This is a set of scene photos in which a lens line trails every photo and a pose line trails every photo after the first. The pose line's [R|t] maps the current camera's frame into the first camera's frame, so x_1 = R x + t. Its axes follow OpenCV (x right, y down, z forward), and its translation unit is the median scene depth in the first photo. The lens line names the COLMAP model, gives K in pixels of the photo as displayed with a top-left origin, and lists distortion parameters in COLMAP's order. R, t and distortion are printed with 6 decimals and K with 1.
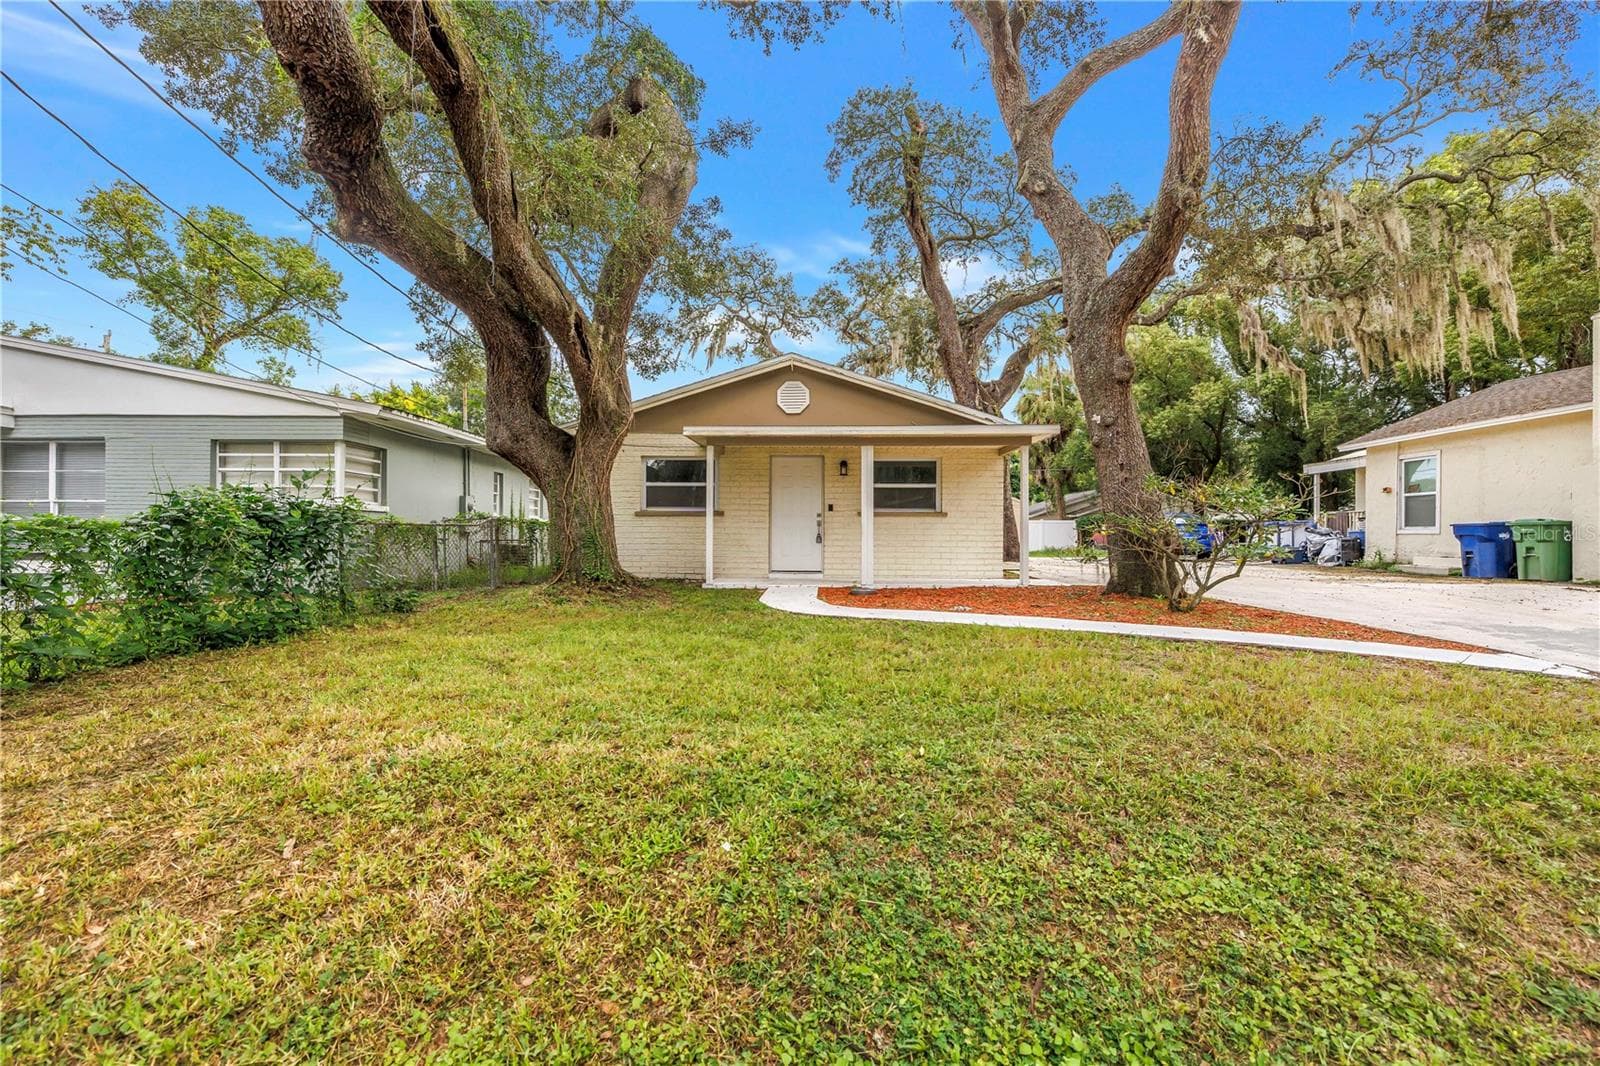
lens RADIAL K [[700.9, 0, 799.6], [0, 700.9, 535.2], [0, 0, 1]] dist [0.001168, -0.000220]
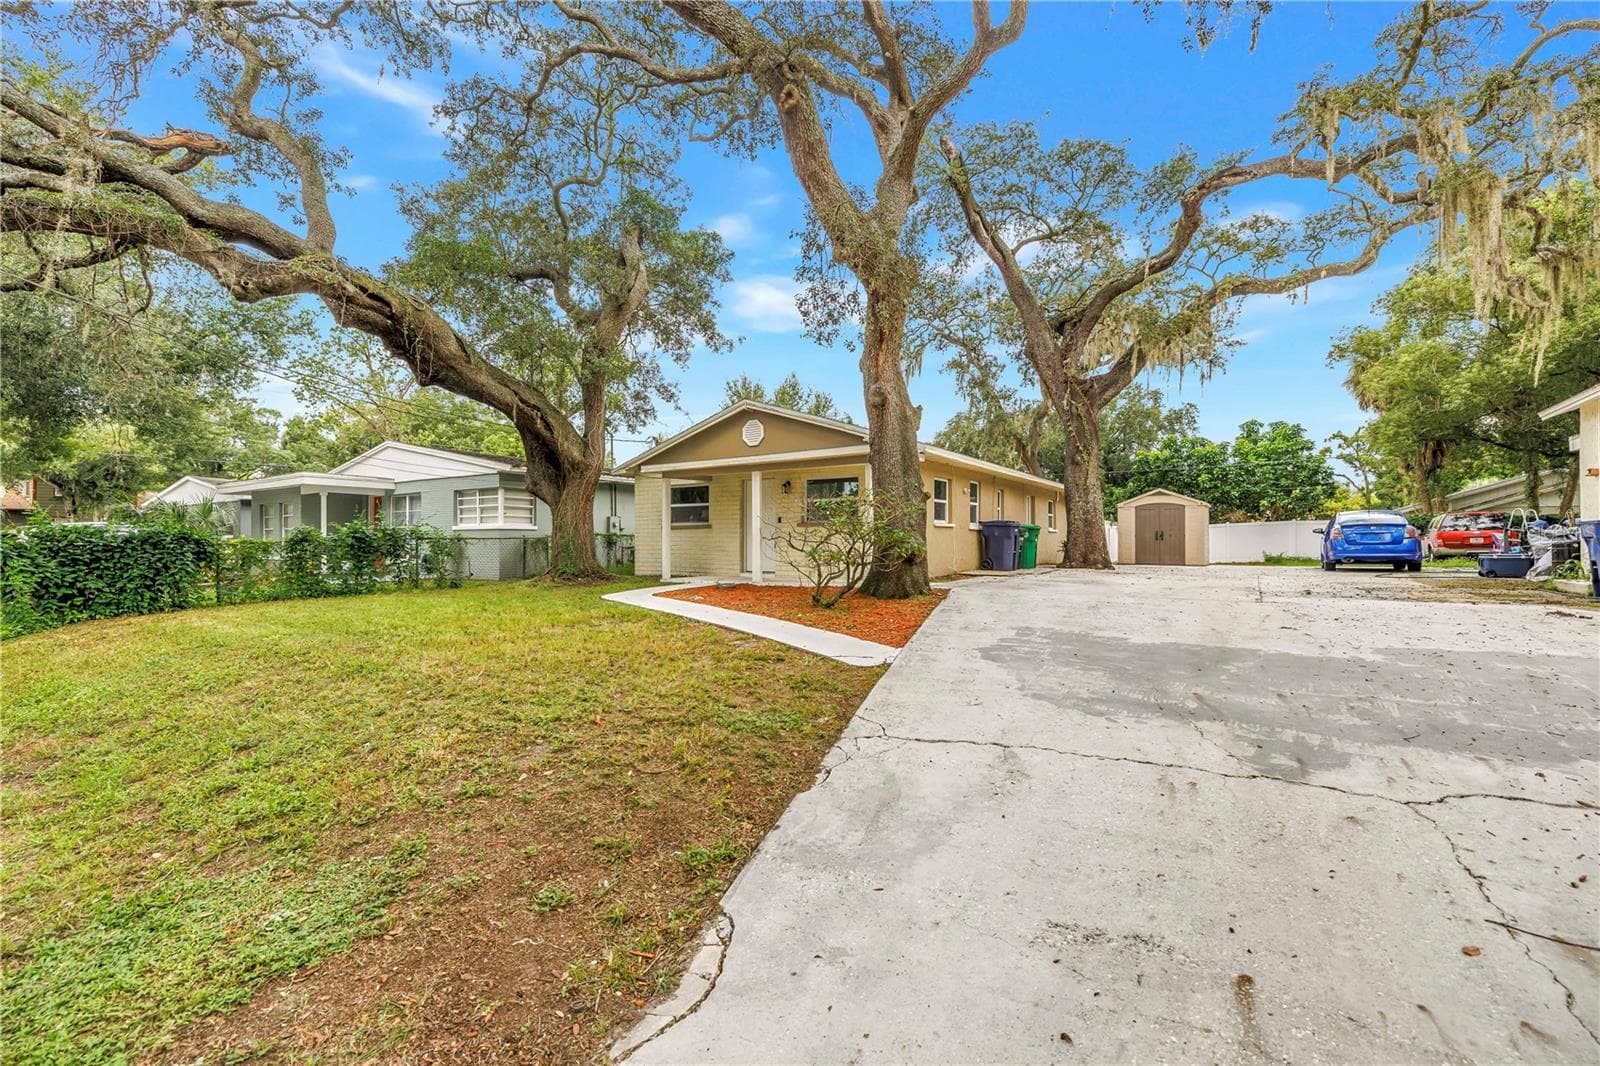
lens RADIAL K [[700.9, 0, 798.0], [0, 700.9, 529.4], [0, 0, 1]] dist [0.001168, -0.000220]
pose [[0.843853, -0.016444, -0.536323, 0.726090], [0.008144, 0.999808, -0.017841, -0.001075], [0.536513, 0.010688, 0.843824, -0.010354]]
